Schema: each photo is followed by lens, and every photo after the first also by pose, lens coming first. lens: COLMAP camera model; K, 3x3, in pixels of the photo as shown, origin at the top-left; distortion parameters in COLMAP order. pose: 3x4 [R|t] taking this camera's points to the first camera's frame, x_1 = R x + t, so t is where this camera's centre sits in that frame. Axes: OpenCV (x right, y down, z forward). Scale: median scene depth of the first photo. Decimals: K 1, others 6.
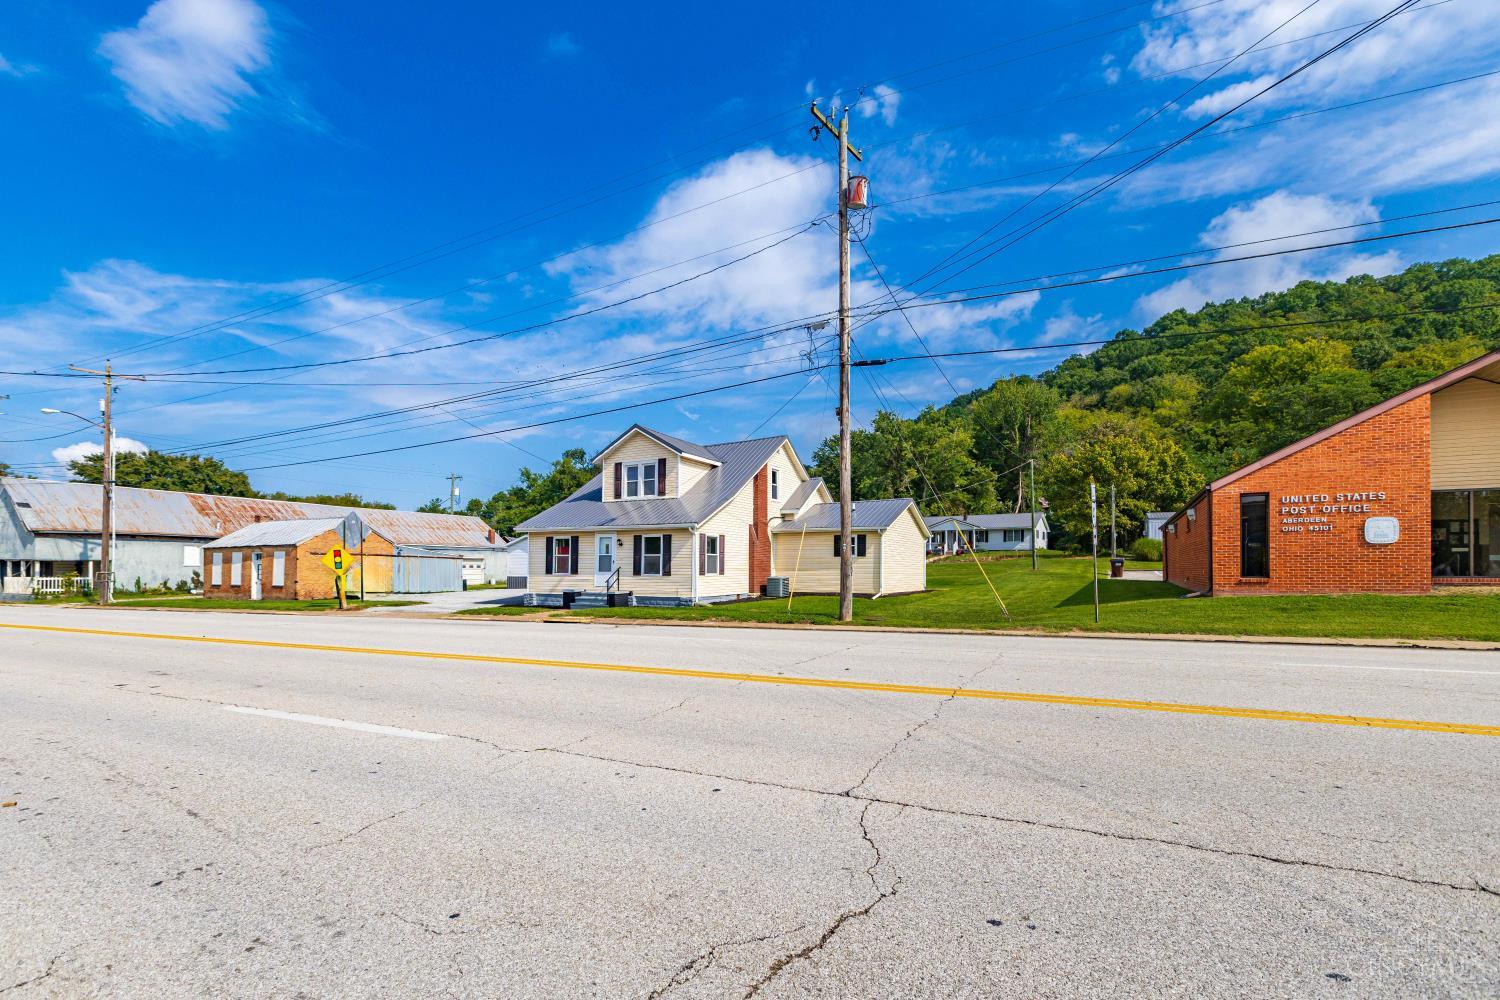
lens RADIAL K [[686.2, 0, 779.9], [0, 686.2, 552.4], [0, 0, 1]] dist [0.028353, -0.003990]
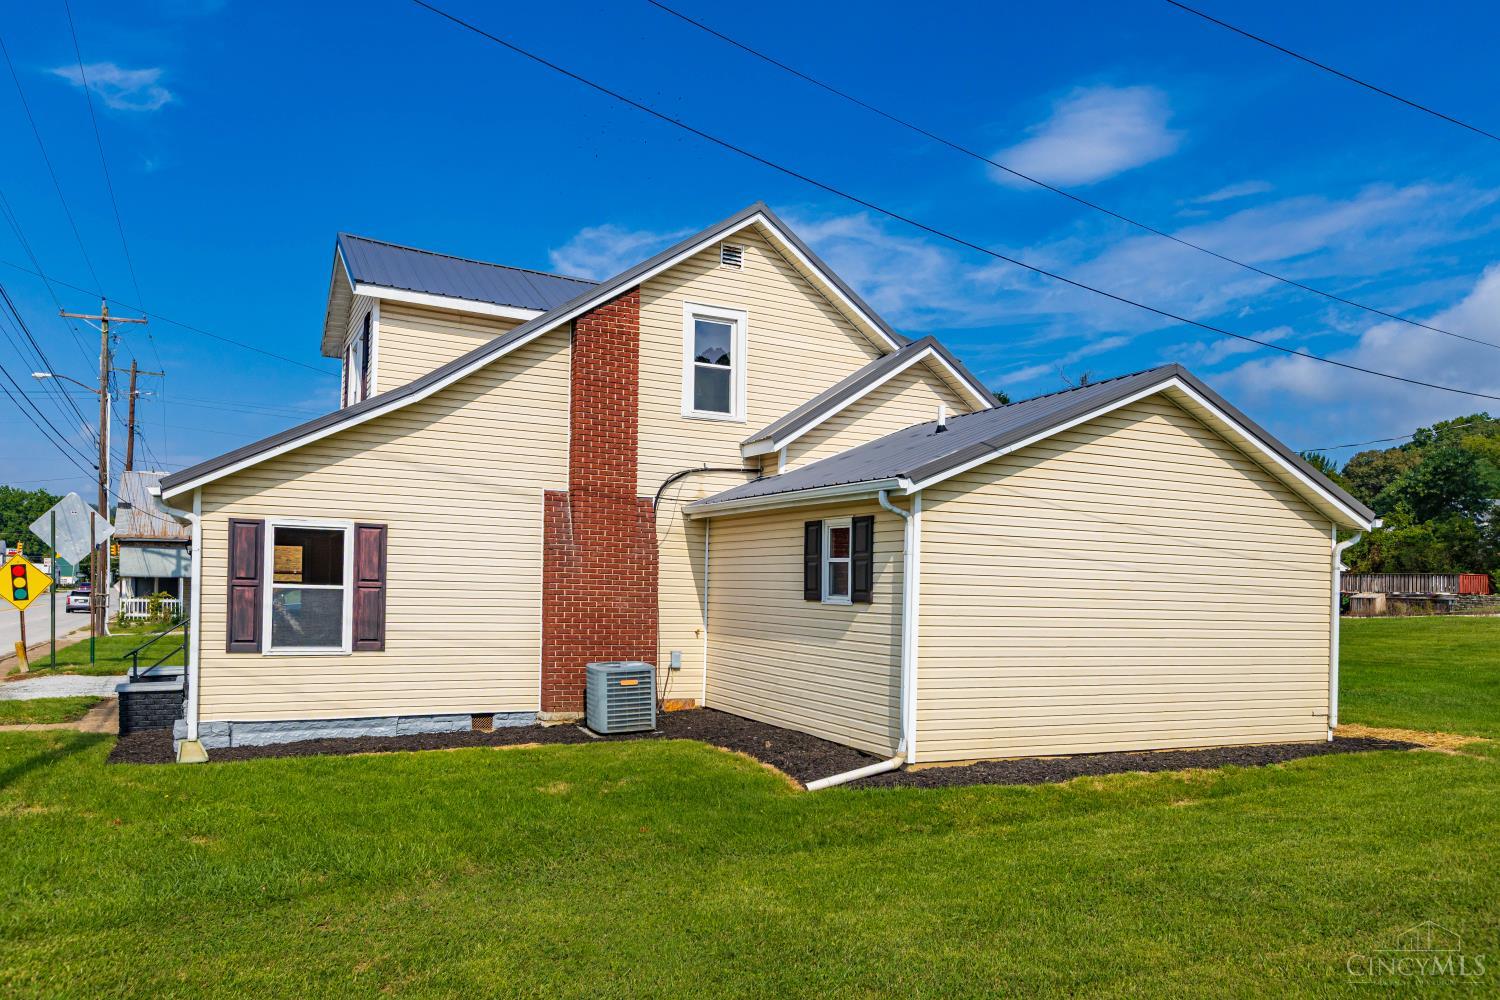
lens RADIAL K [[1100.4, 0, 759.4], [0, 1100.4, 549.8], [0, 0, 1]] dist [-0.020978, -0.000129]
pose [[0.796306, -0.002498, -0.604889, 0.159887], [-0.009213, 0.999825, -0.016257, -0.003286], [0.604824, 0.018518, 0.796144, 0.313354]]
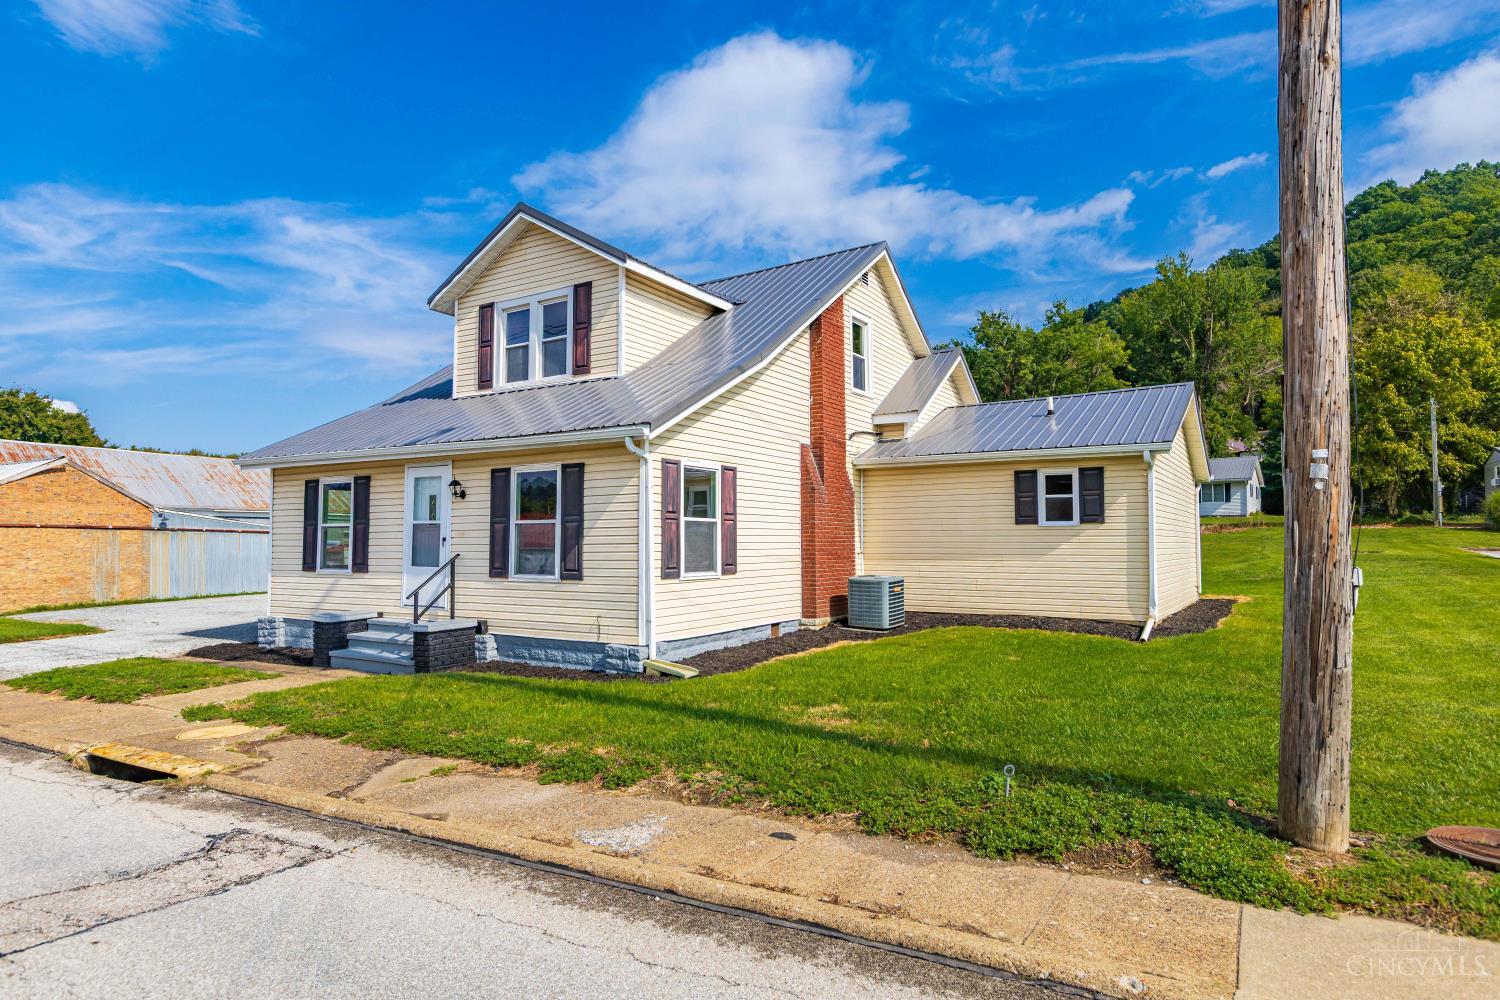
lens RADIAL K [[873.0, 0, 750.4], [0, 873.0, 494.6], [0, 0, 1]] dist [0.008494, -0.001772]
pose [[0.996109, -0.007856, -0.087779, -0.014181], [0.004947, 0.999433, -0.033310, 0.002306], [0.087991, 0.032746, 0.995583, 0.236132]]
